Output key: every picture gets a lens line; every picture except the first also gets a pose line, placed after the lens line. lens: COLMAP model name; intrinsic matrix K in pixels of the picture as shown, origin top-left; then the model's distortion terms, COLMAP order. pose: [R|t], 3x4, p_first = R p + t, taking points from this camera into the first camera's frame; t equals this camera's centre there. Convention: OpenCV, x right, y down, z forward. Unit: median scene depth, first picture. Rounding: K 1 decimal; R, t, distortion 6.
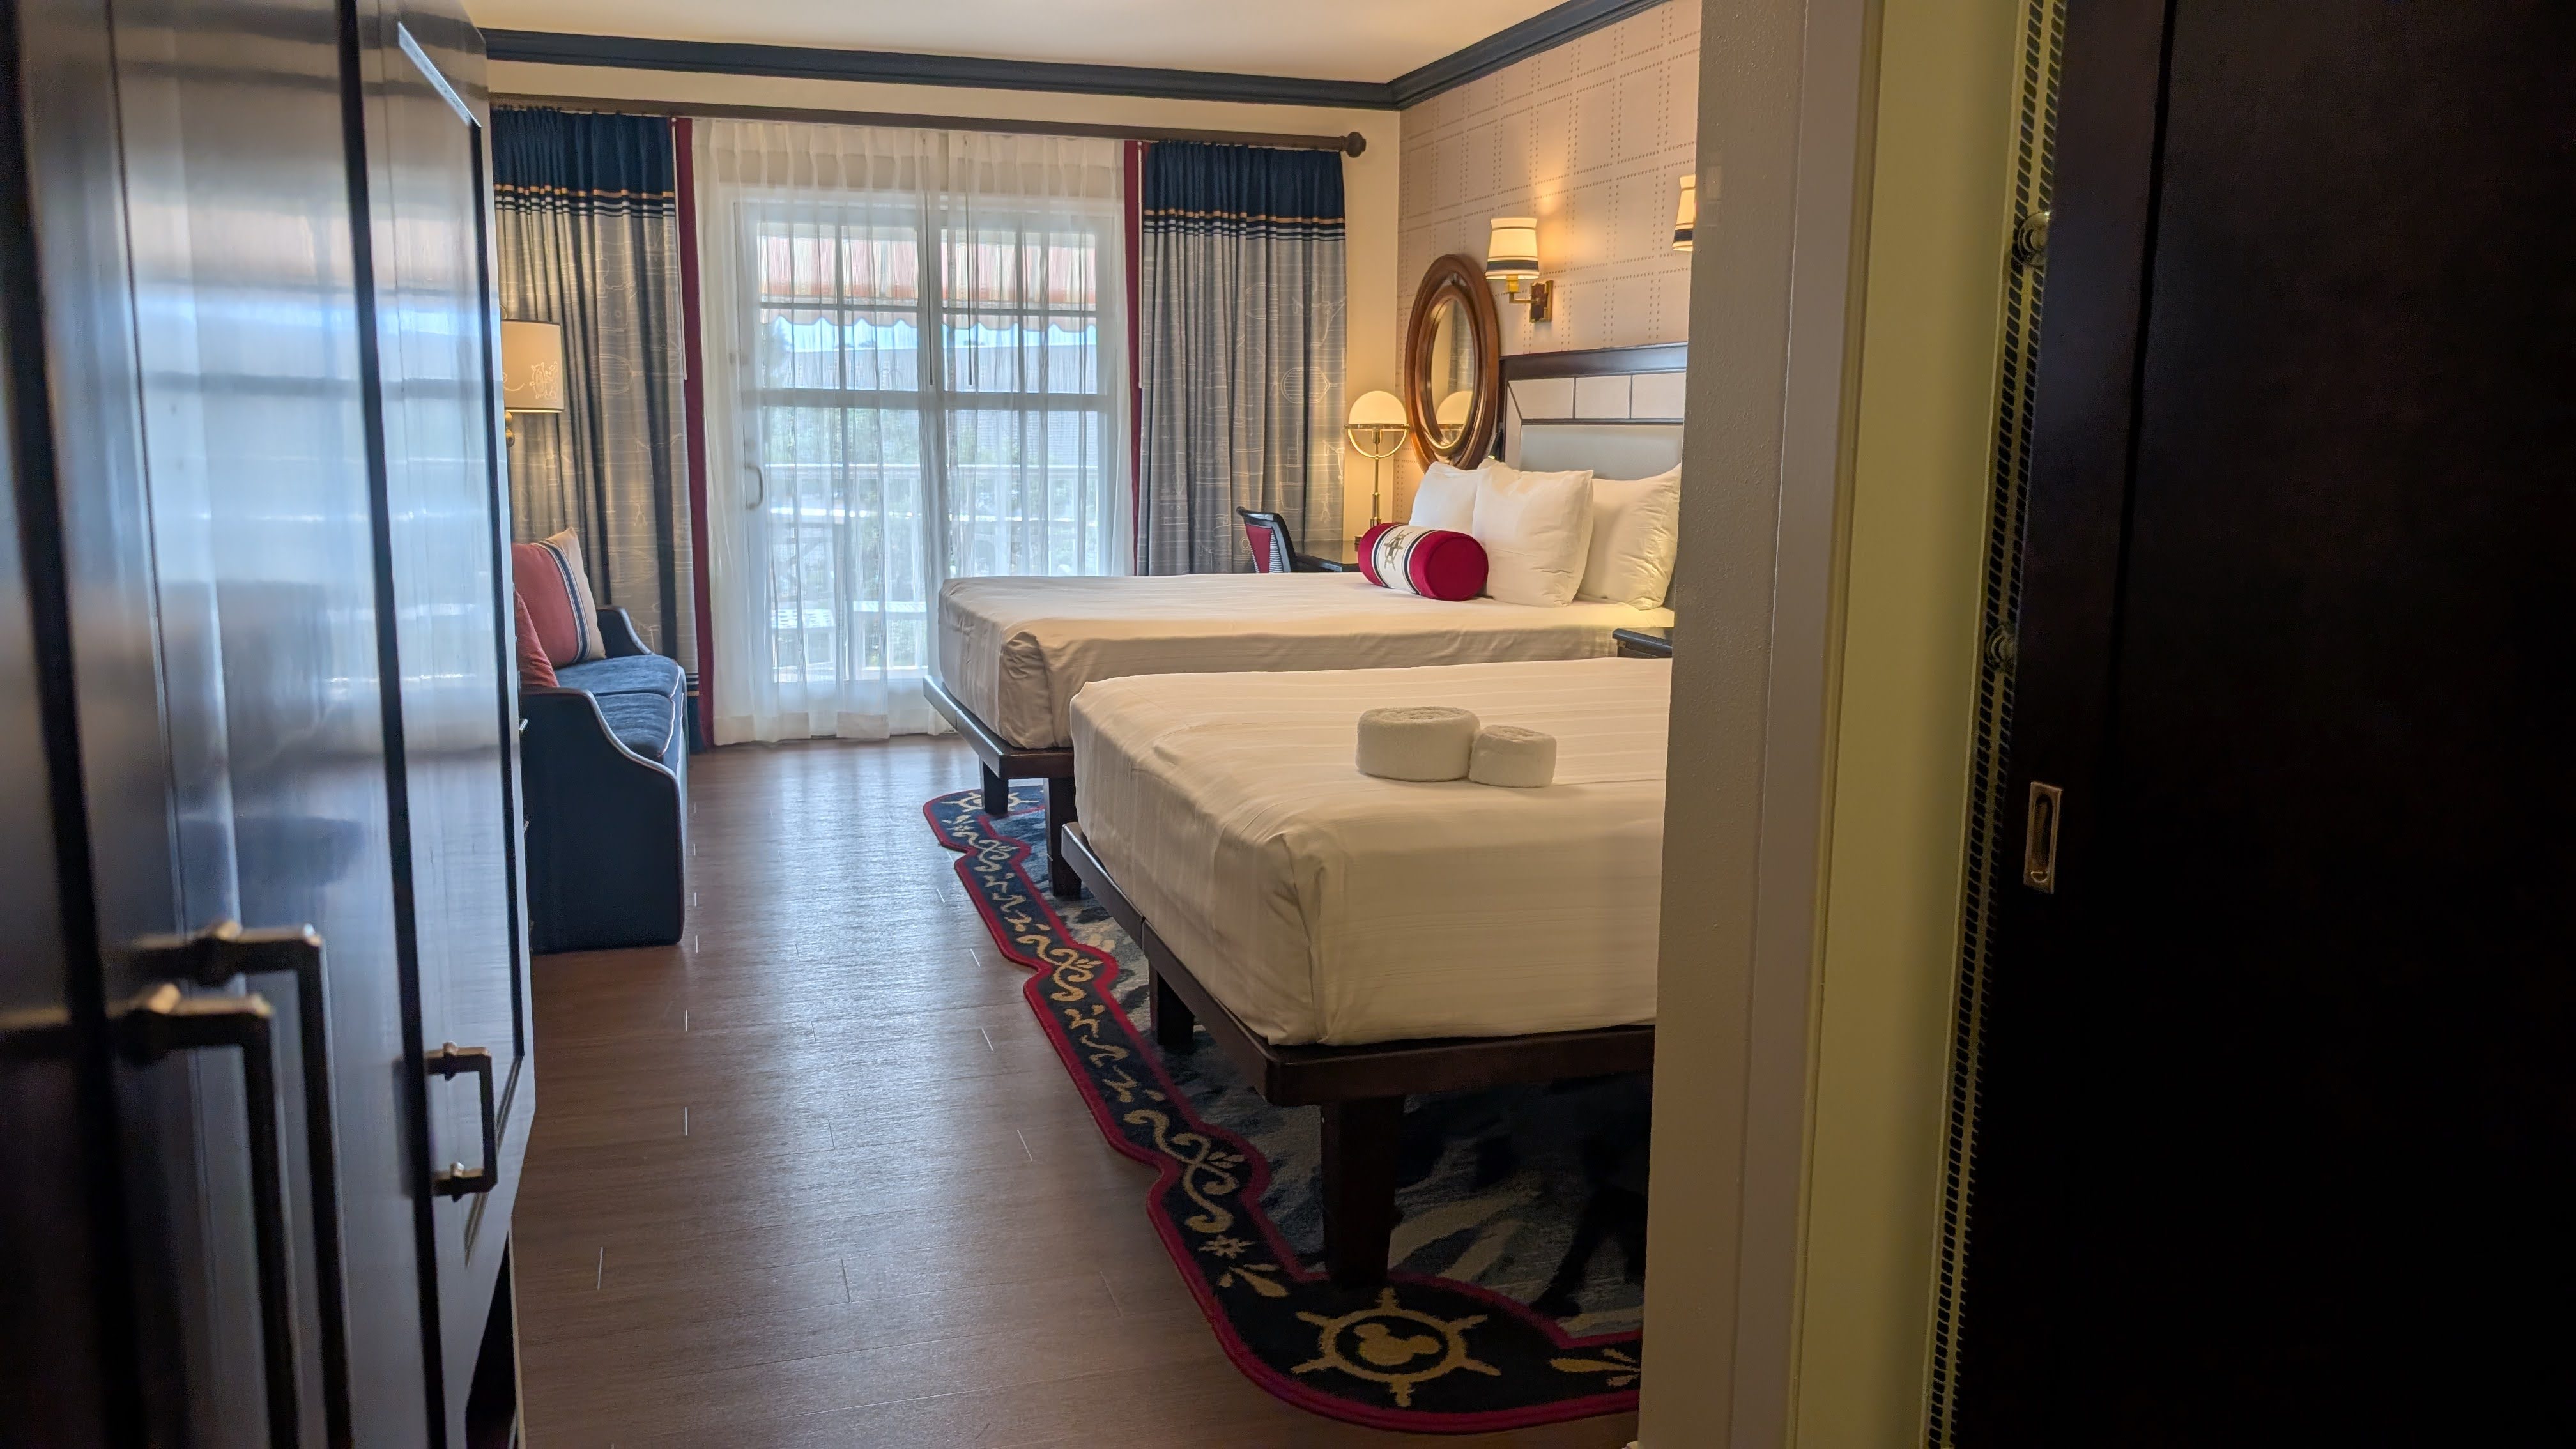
lens RADIAL K [[1899.9, 0, 1288.0], [0, 1899.9, 724.5], [0, 0, 1]] dist [0.048437, -0.009448]
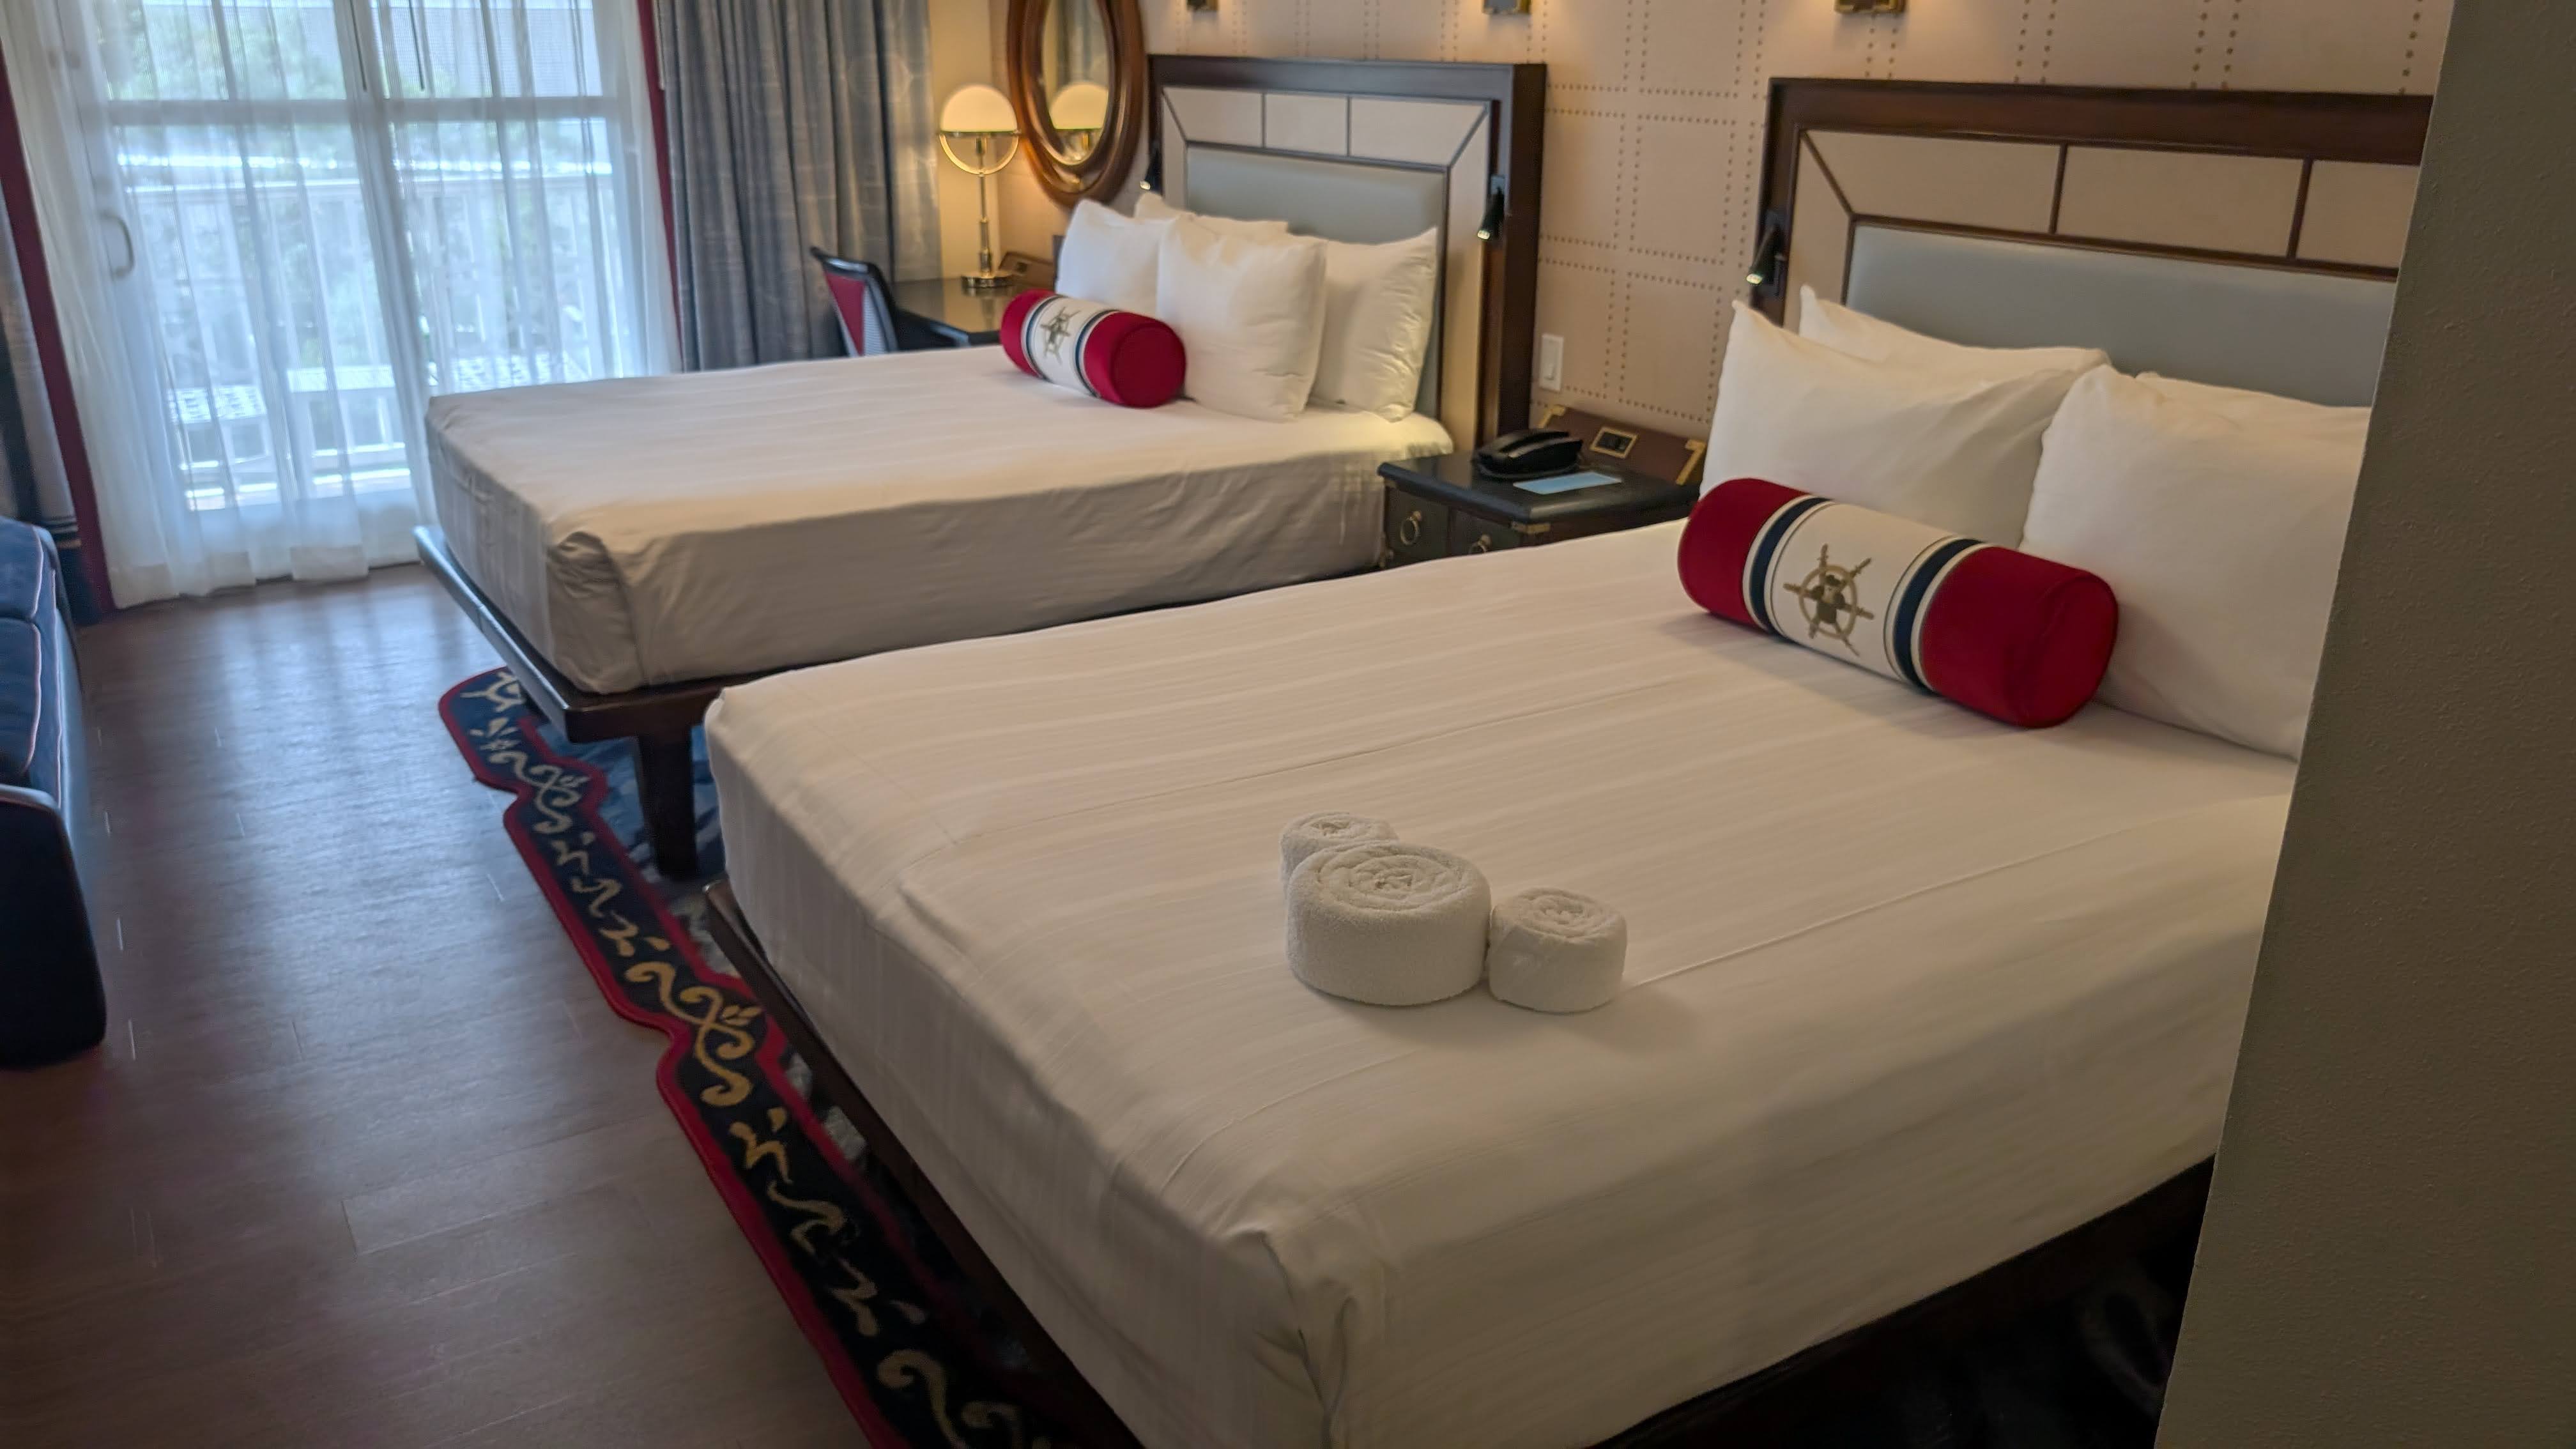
lens RADIAL K [[1894.8, 0, 1314.1], [0, 1894.8, 747.4], [0, 0, 1]] dist [-0.024886, 0.001744]
pose [[0.963803, -0.091438, 0.250446, -0.042793], [0.038093, 0.976940, 0.210087, -0.073684], [-0.263880, -0.192942, 0.945061, 0.189792]]
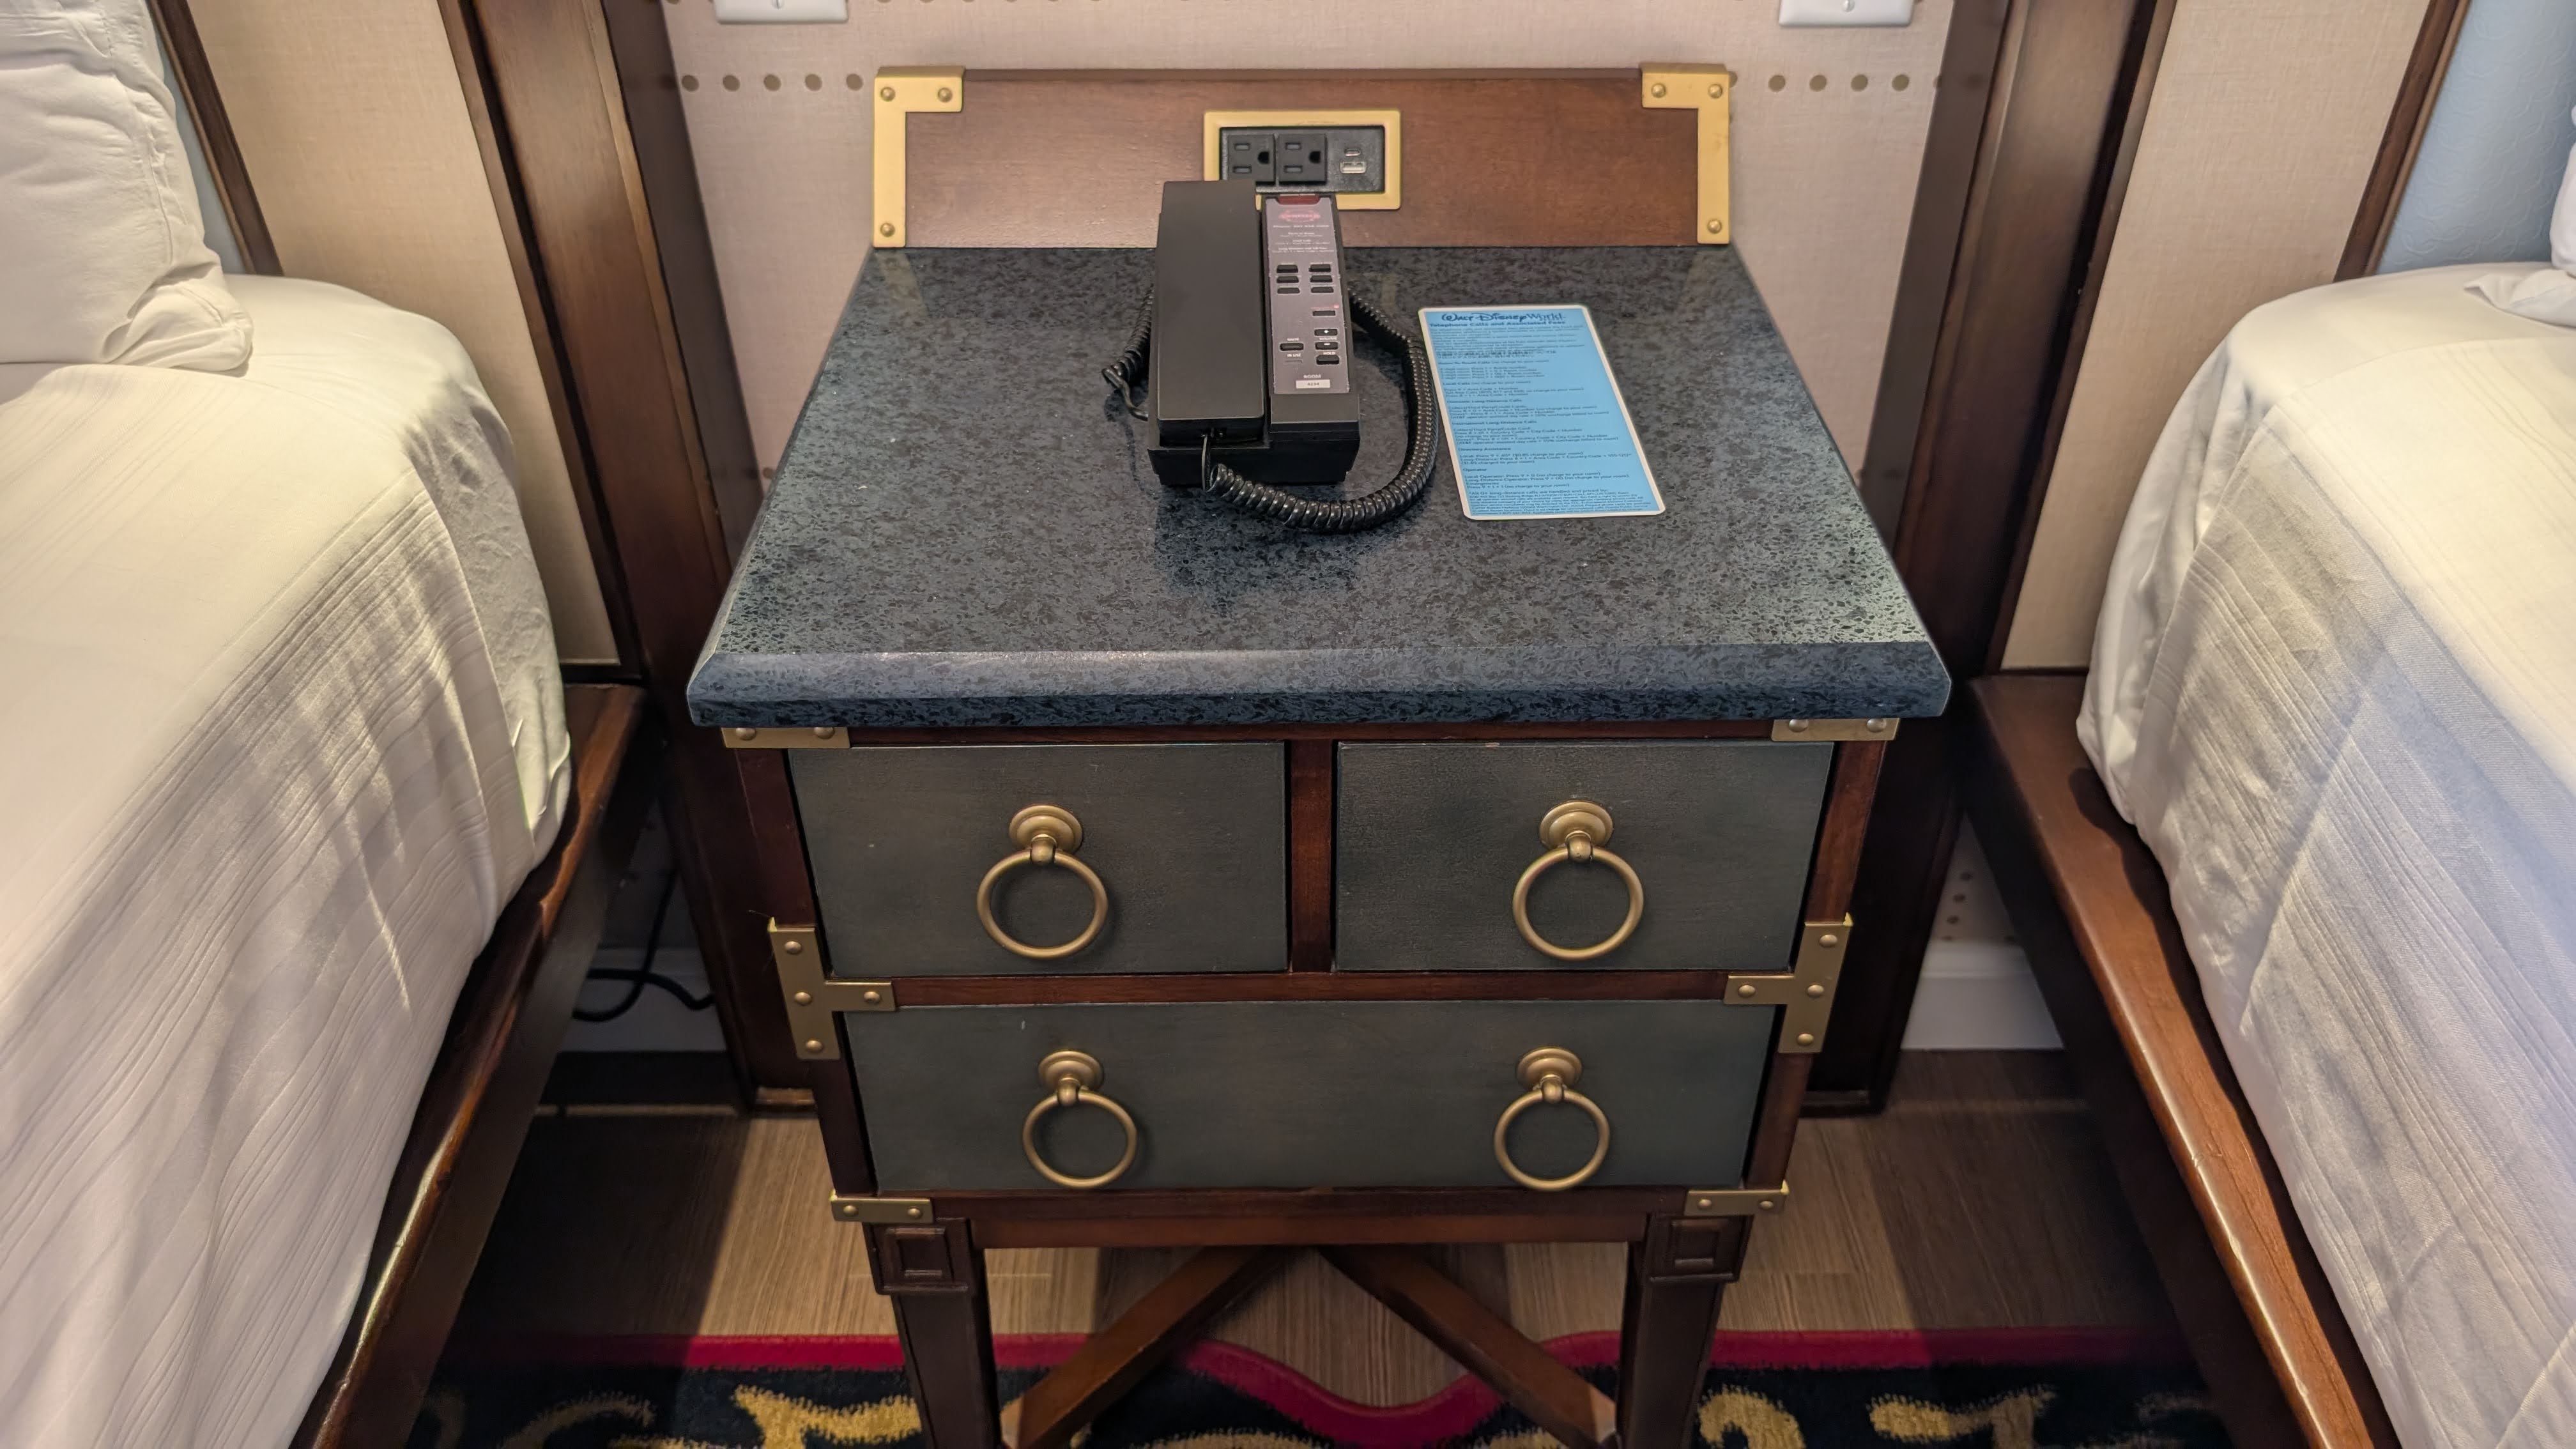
lens RADIAL K [[1894.8, 0, 1314.1], [0, 1894.8, 747.4], [0, 0, 1]] dist [-0.024886, 0.001744]
pose [[0.287555, -0.596043, 0.749696, 0.054002], [0.157089, 0.801508, 0.576982, -0.089925], [-0.944794, -0.048145, 0.324110, 0.672313]]
